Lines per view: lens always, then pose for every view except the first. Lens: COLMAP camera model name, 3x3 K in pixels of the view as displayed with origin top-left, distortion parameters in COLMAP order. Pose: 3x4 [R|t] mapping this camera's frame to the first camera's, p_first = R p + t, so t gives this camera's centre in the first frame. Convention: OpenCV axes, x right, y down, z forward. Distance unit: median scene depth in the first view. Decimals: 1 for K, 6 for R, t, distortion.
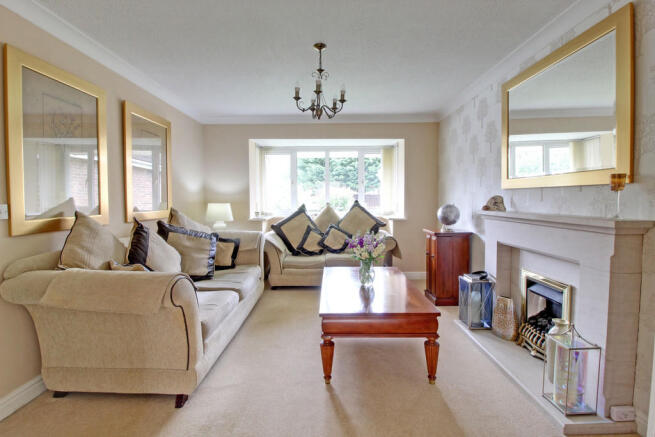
lens RADIAL K [[302.7, 0, 323.9], [0, 302.7, 212.1], [0, 0, 1]] dist [0.001180, -0.013322]
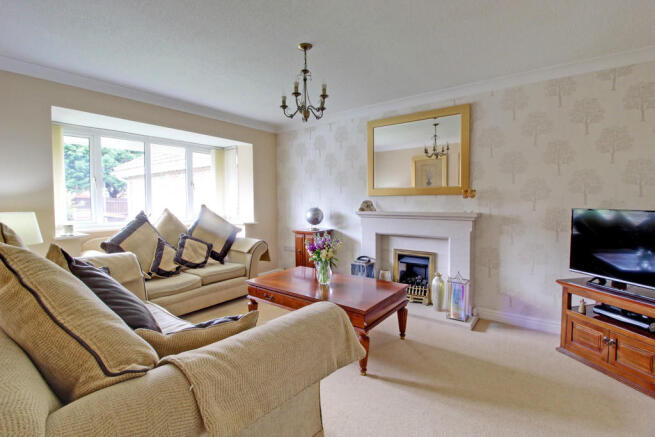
lens RADIAL K [[302.7, 0, 323.9], [0, 302.7, 212.1], [0, 0, 1]] dist [0.001180, -0.013322]
pose [[0.584387, -0.029609, 0.810935, -0.535001], [0.039582, 0.999185, 0.007959, -0.015586], [-0.810509, 0.027447, 0.585083, 0.272486]]
